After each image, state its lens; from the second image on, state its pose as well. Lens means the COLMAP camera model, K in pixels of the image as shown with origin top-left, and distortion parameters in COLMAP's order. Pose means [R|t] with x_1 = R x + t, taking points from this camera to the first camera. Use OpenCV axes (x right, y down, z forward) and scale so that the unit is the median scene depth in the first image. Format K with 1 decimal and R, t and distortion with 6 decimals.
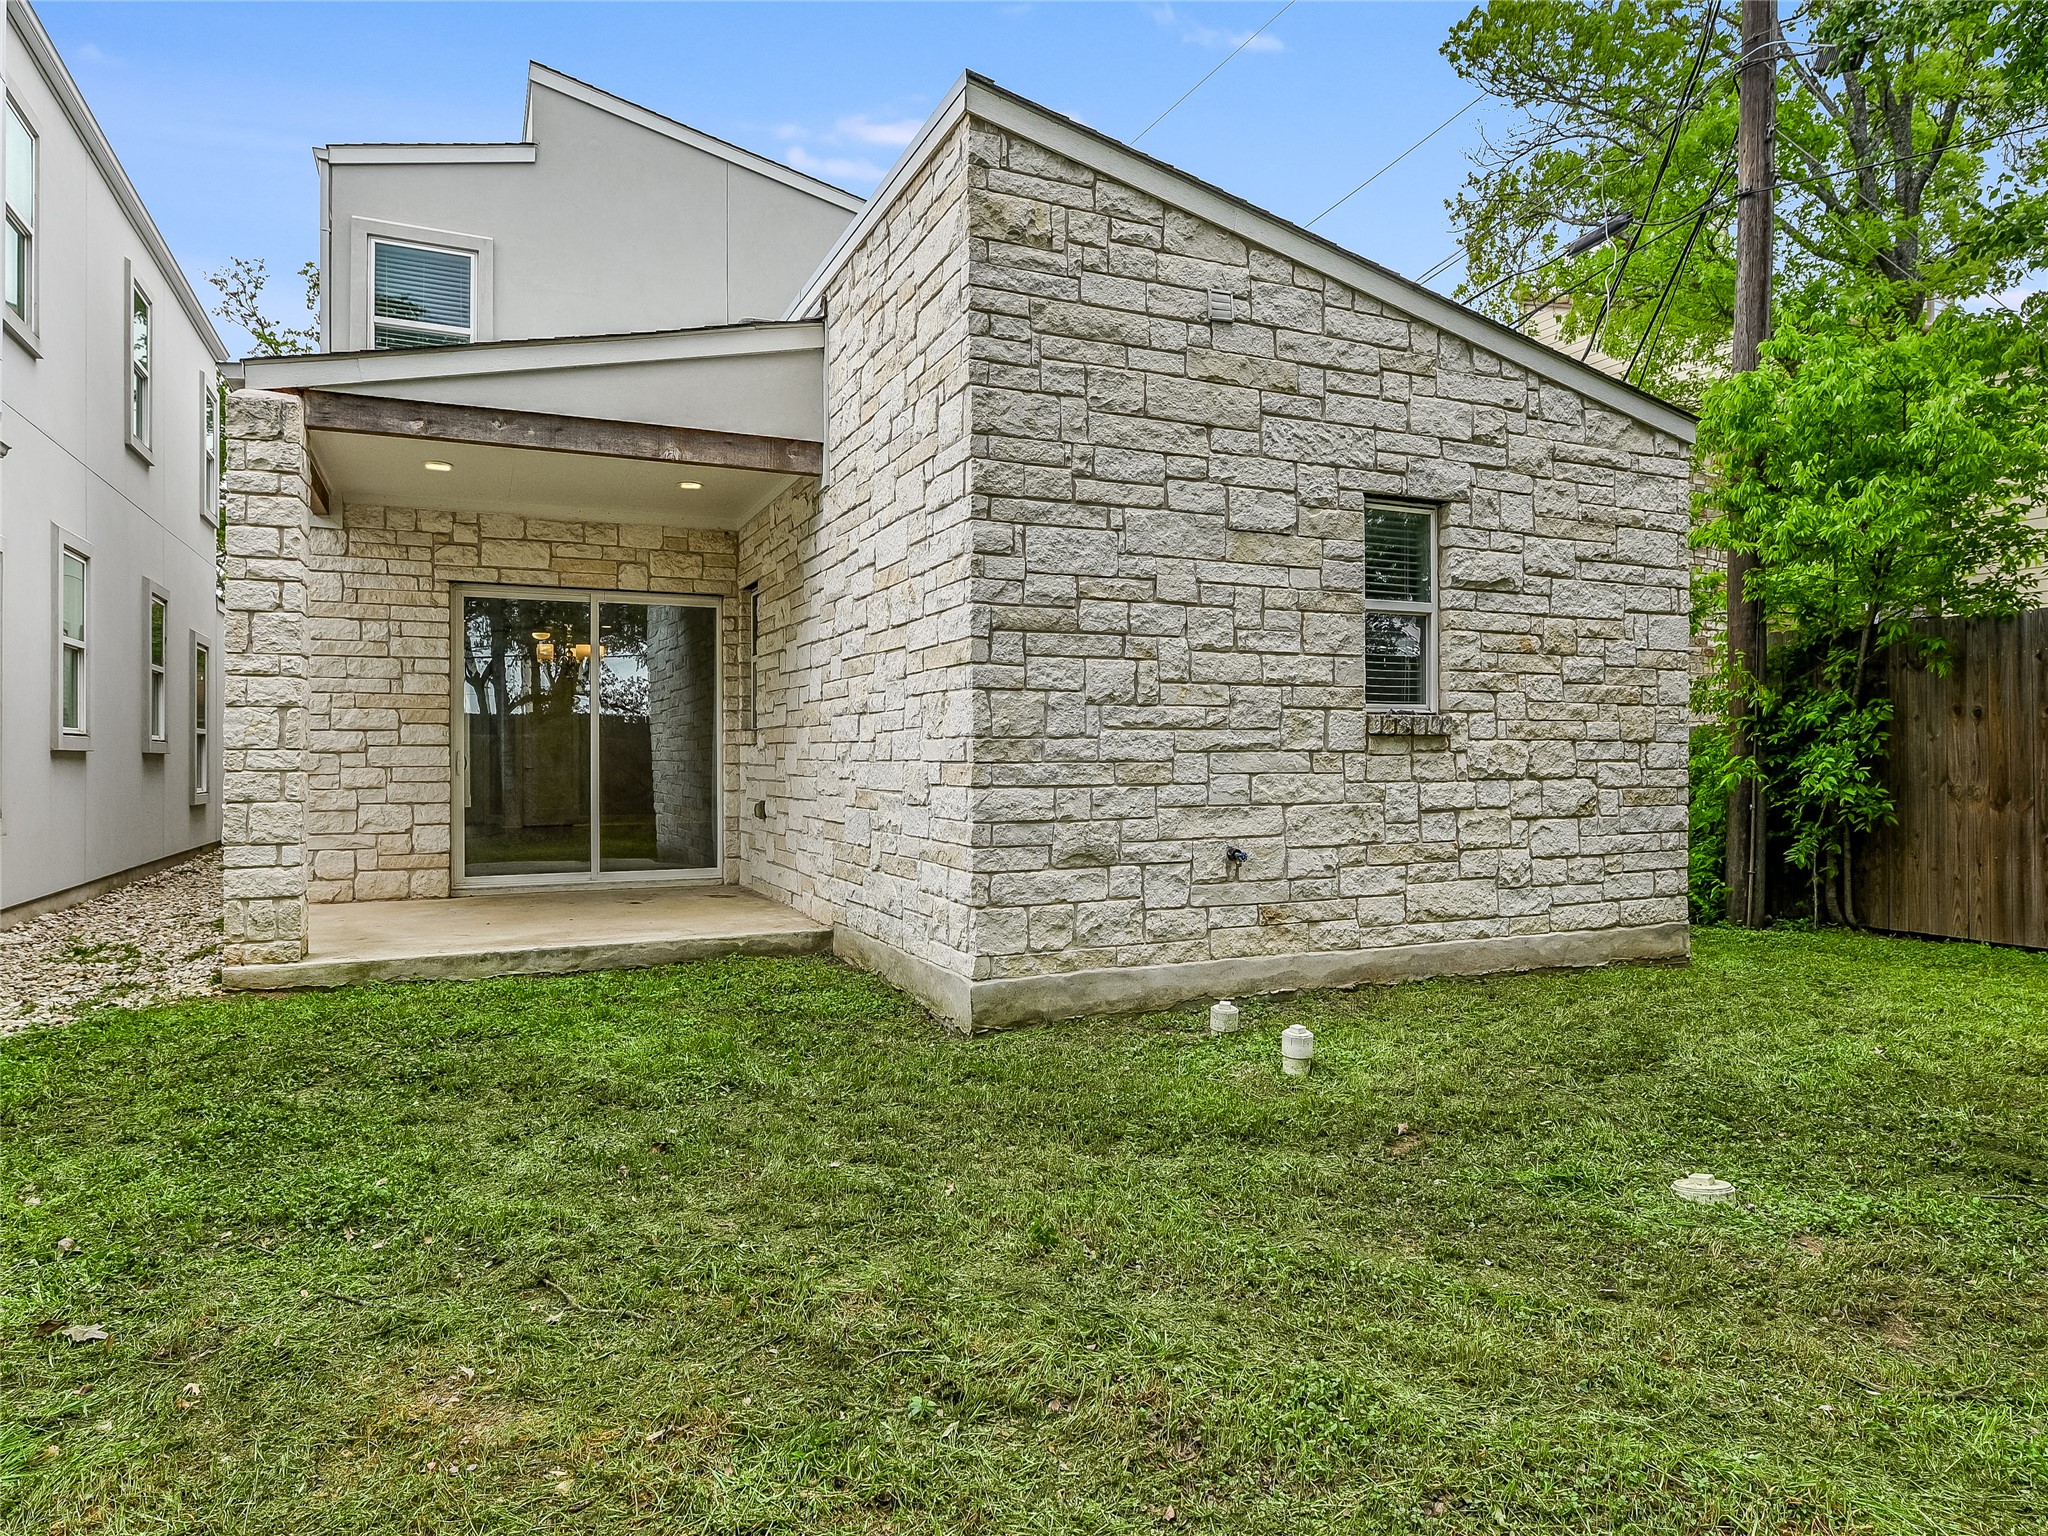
lens RADIAL K [[1218.2, 0, 1027.7], [0, 1218.2, 755.1], [0, 0, 1]] dist [-0.008185, 0.002587]
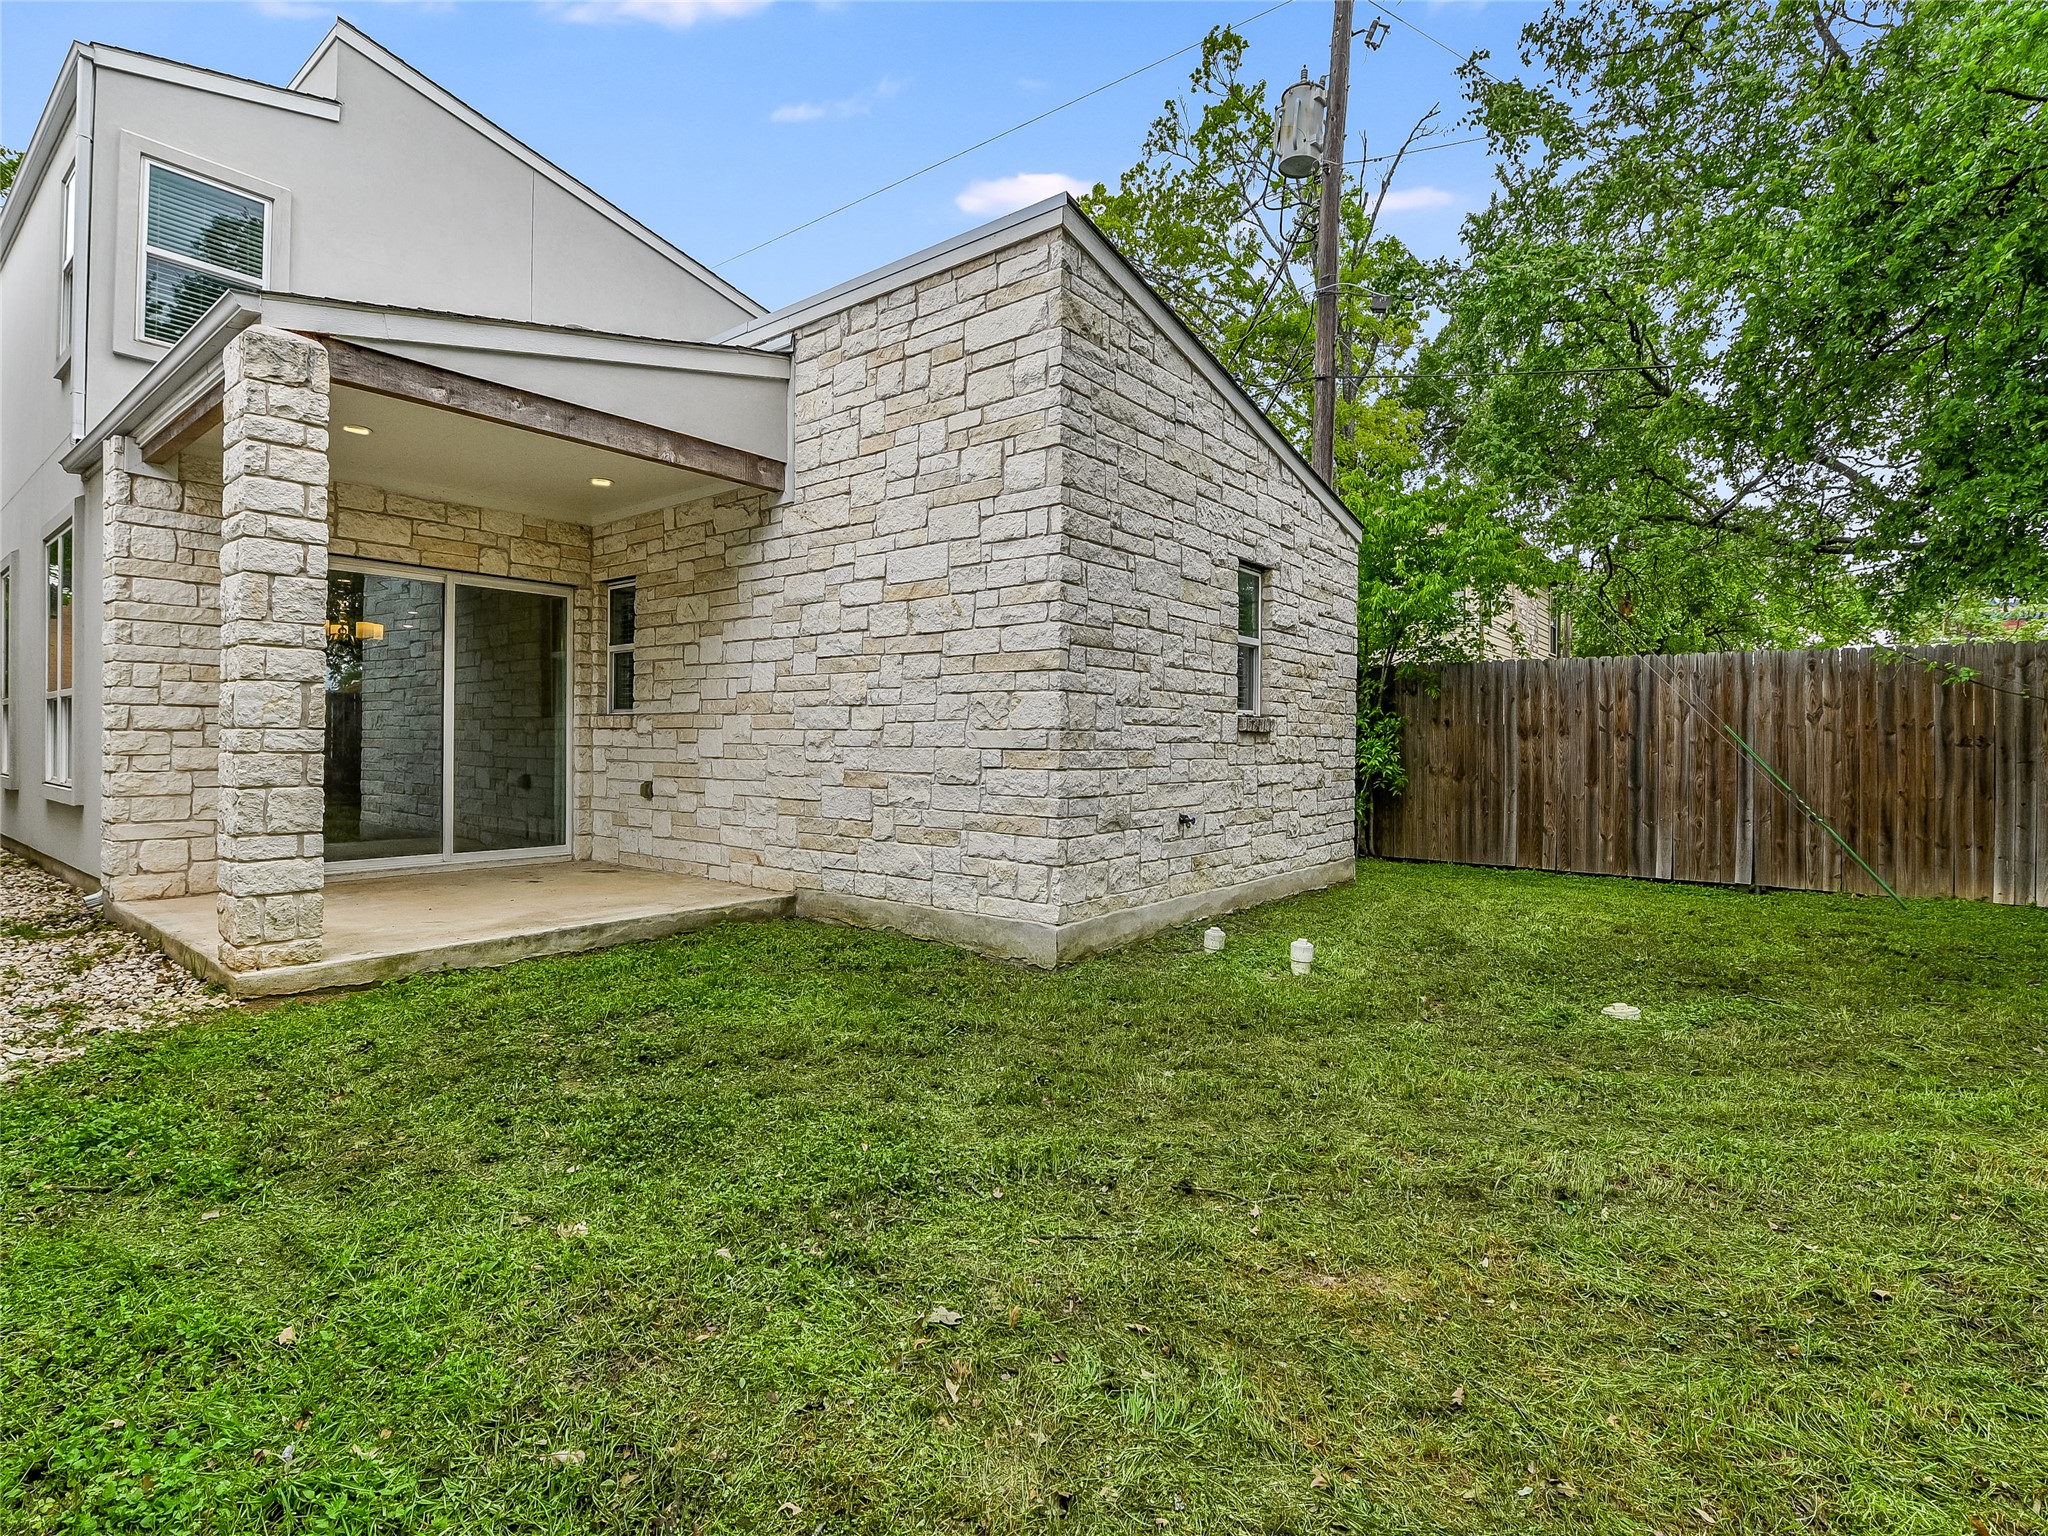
lens RADIAL K [[988.2, 0, 1016.9], [0, 988.2, 745.2], [0, 0, 1]] dist [-0.013617, -0.001984]
pose [[0.892098, 0.009607, 0.451741, -0.446662], [-0.012116, 0.999923, 0.002661, -0.000752], [-0.451680, -0.007847, 0.892145, 0.100128]]
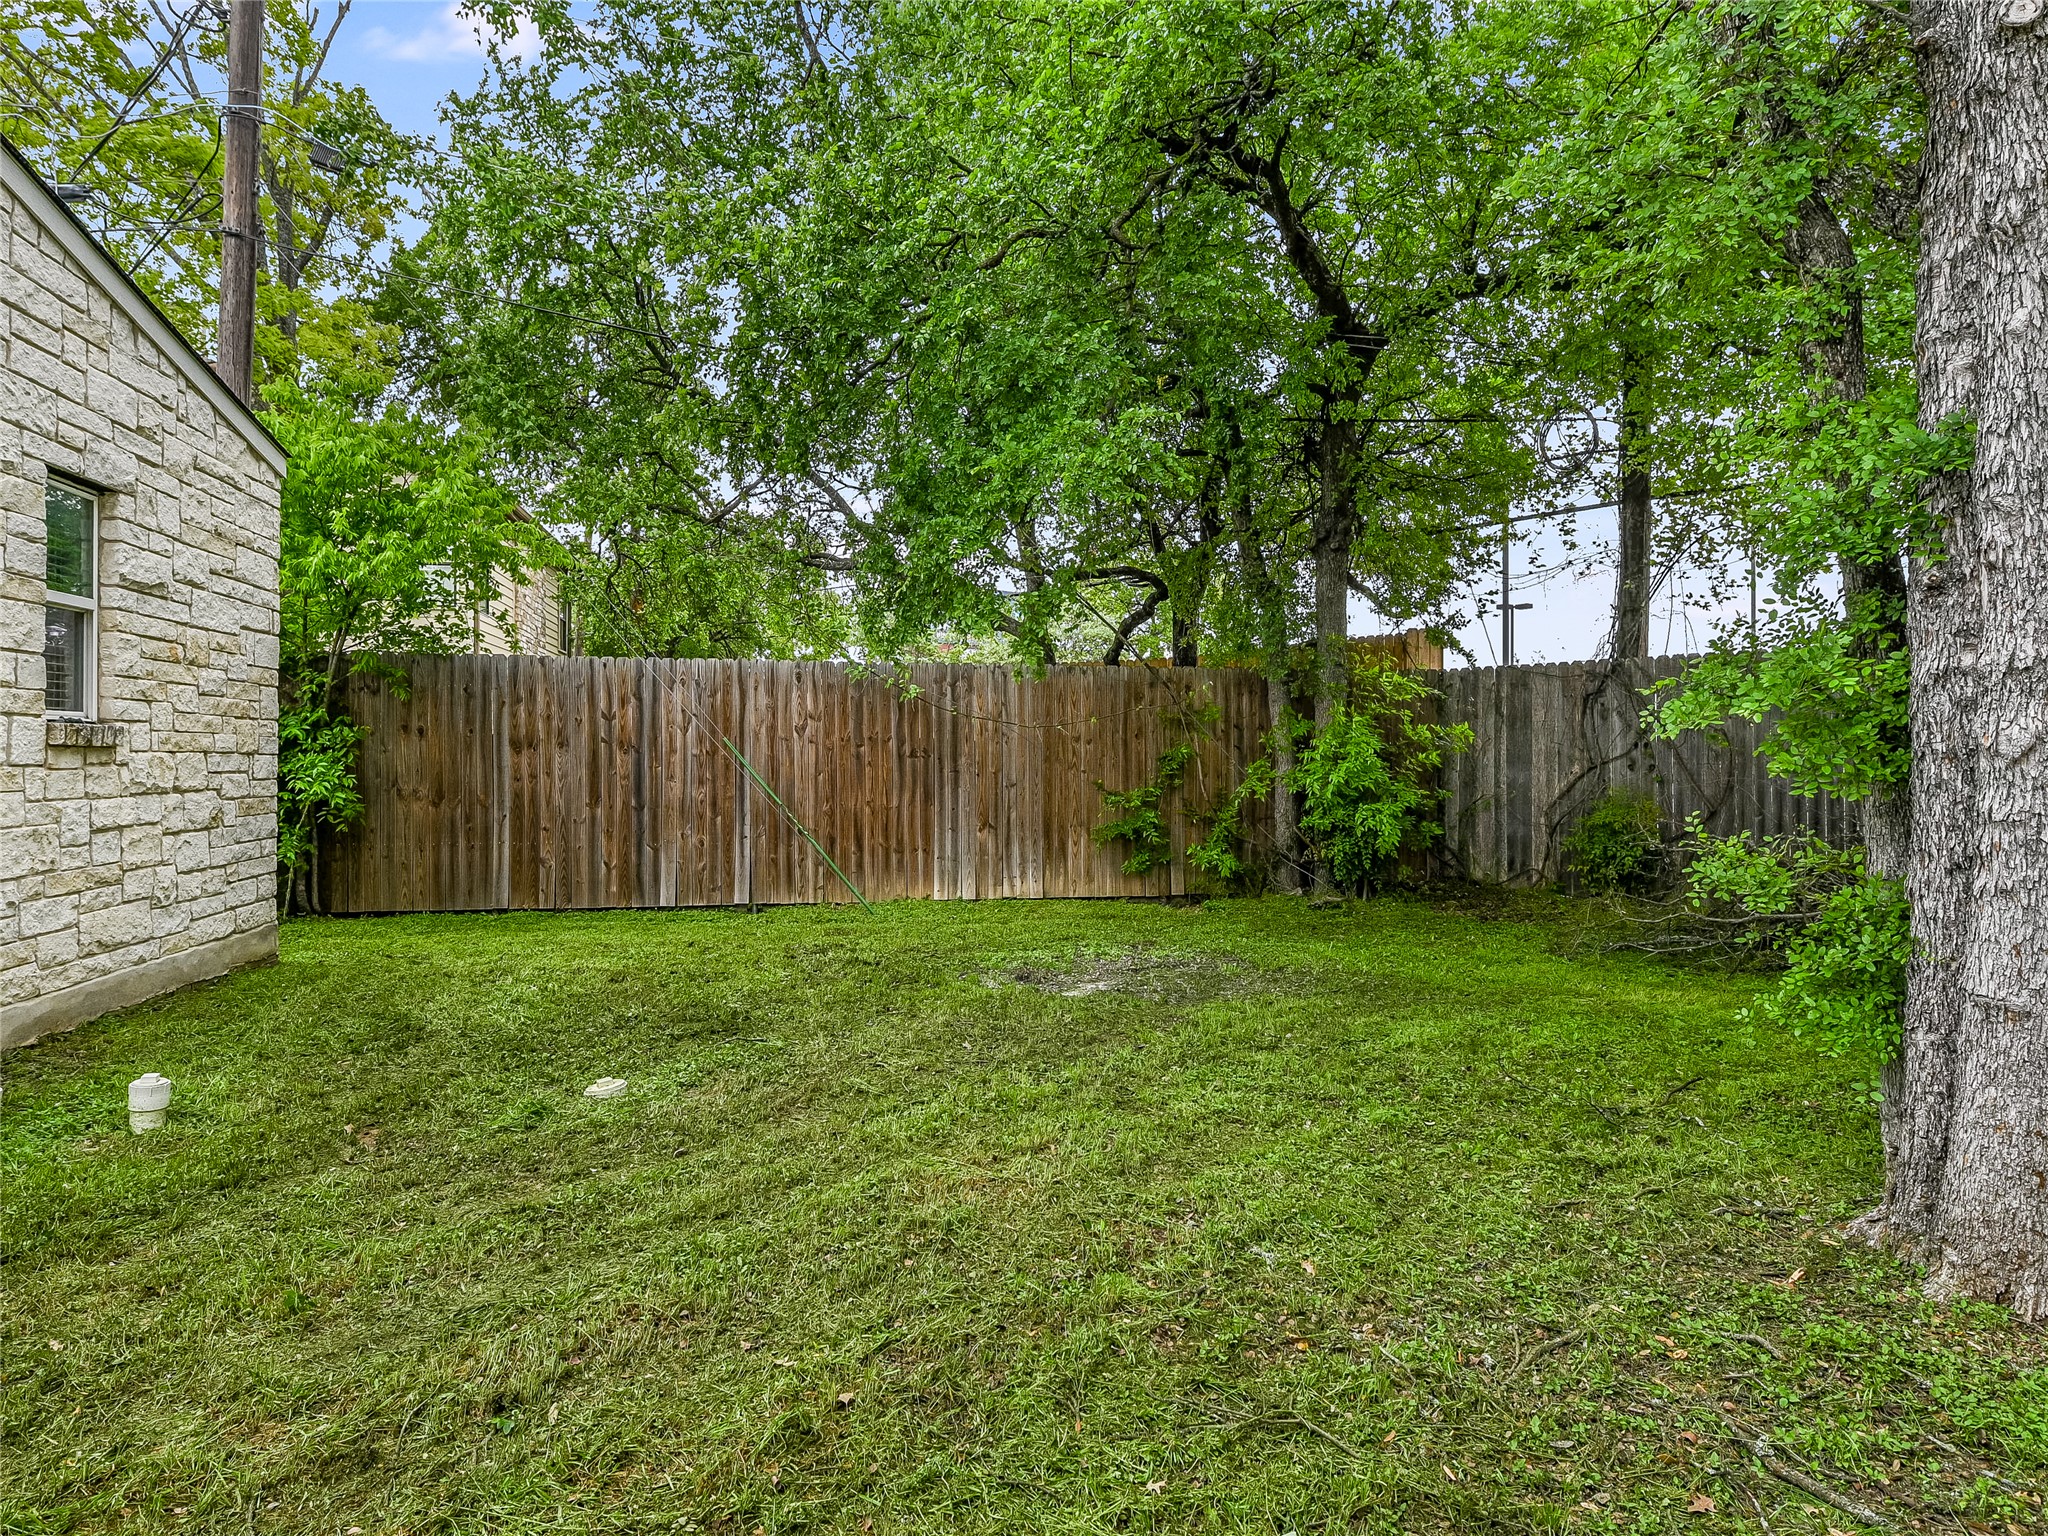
lens RADIAL K [[1189.5, 0, 1017.7], [0, 1189.5, 750.6], [0, 0, 1]] dist [-0.005298, -0.001799]
pose [[0.241764, 0.008348, 0.970299, -0.357084], [-0.002433, 0.999965, -0.007997, -0.007926], [-0.970332, -0.000428, 0.241776, 0.127867]]
